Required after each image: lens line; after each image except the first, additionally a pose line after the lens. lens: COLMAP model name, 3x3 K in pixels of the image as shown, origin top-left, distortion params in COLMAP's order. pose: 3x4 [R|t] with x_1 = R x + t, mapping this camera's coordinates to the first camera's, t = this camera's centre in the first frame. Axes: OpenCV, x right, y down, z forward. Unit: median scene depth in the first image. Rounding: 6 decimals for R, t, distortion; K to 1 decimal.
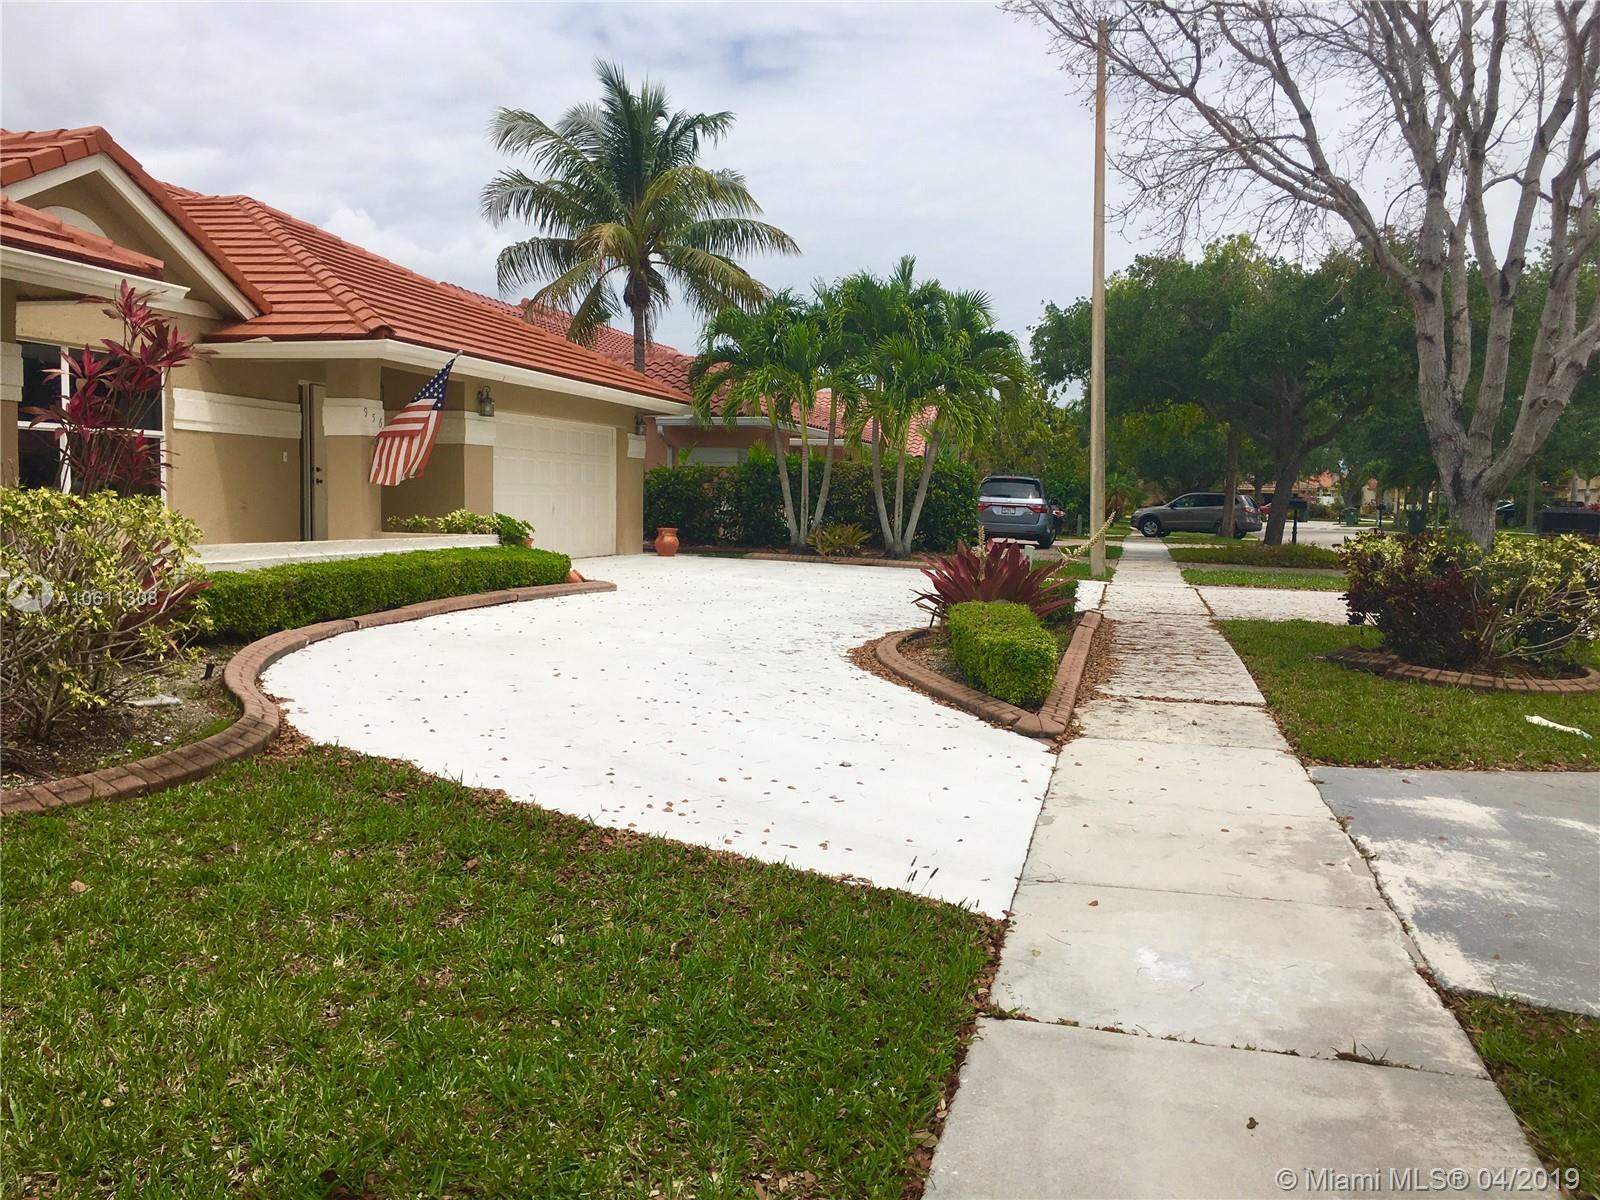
lens RADIAL K [[1365.7, 0, 799.4], [0, 1365.7, 607.8], [0, 0, 1]] dist [0.063599, -0.078726]
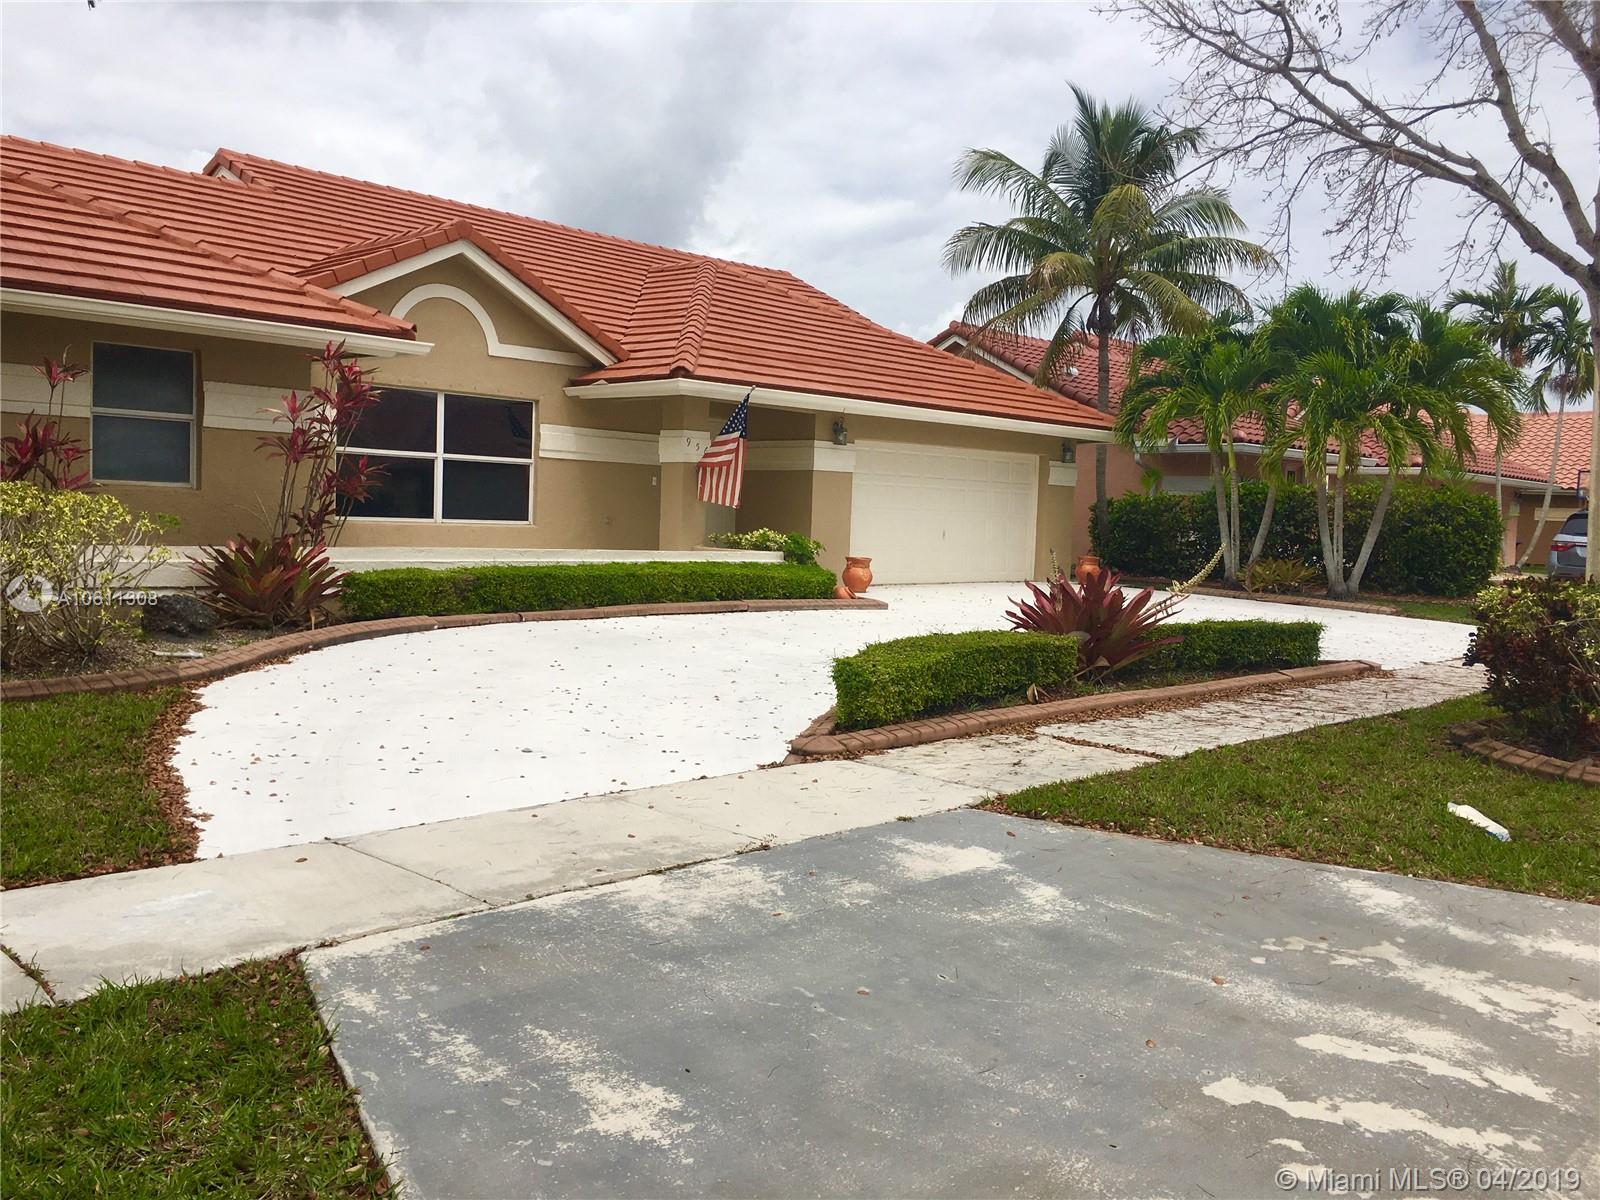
lens RADIAL K [[1365.7, 0, 812.1], [0, 1365.7, 595.5], [0, 0, 1]] dist [0.063599, -0.078726]
pose [[0.863748, 0.046554, -0.501769, 0.354823], [-0.063145, 0.997874, -0.016115, -0.002565], [0.499952, 0.045603, 0.864851, 0.071028]]
